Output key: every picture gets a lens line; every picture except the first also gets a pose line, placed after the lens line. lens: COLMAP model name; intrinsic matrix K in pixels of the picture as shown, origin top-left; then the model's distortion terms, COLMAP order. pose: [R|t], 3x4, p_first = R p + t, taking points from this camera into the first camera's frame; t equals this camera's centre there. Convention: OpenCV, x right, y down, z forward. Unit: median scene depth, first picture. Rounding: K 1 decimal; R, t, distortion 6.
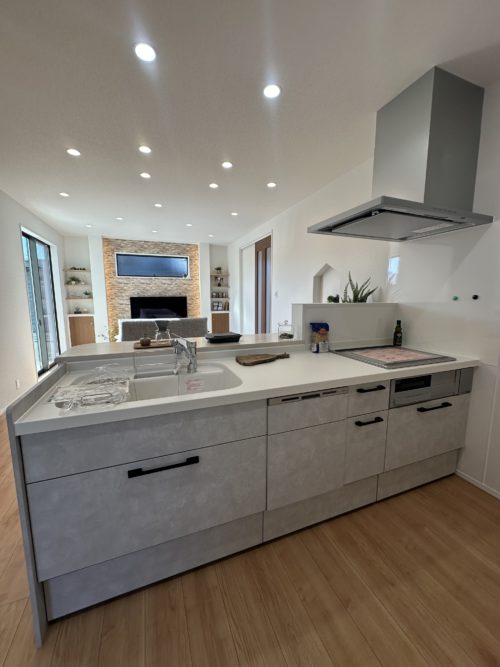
lens RADIAL K [[266.8, 0, 249.8], [0, 266.8, 333.5], [0, 0, 1]] dist [-0.002337, 0.000051]
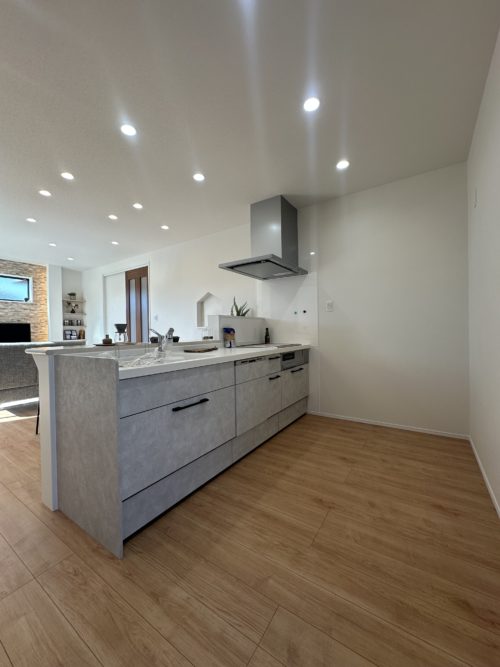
lens RADIAL K [[266.8, 0, 250.1], [0, 266.8, 334.1], [0, 0, 1]] dist [-0.002337, 0.000051]
pose [[0.816644, -0.018977, 0.576830, -0.388239], [0.096110, 0.989975, -0.103499, 0.124210], [-0.569083, 0.139962, 0.810281, -0.199506]]
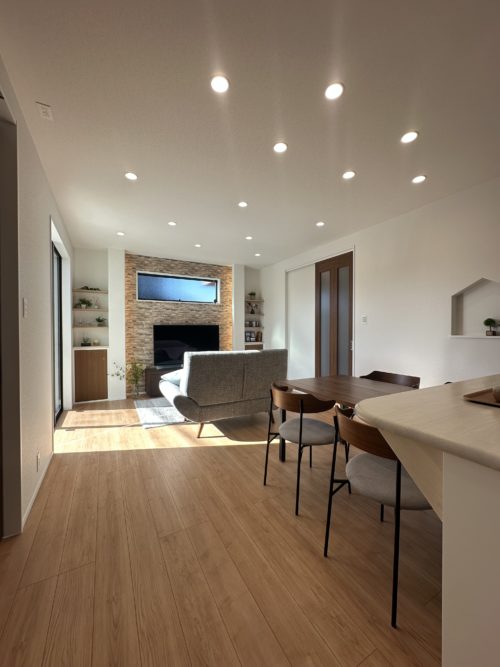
lens RADIAL K [[266.8, 0, 248.3], [0, 266.8, 335.4], [0, 0, 1]] dist [-0.002337, 0.000051]
pose [[0.992110, -0.002349, 0.125346, -0.626749], [0.017090, 0.993026, -0.116654, -0.017156], [-0.124198, 0.117876, 0.985231, 0.409448]]
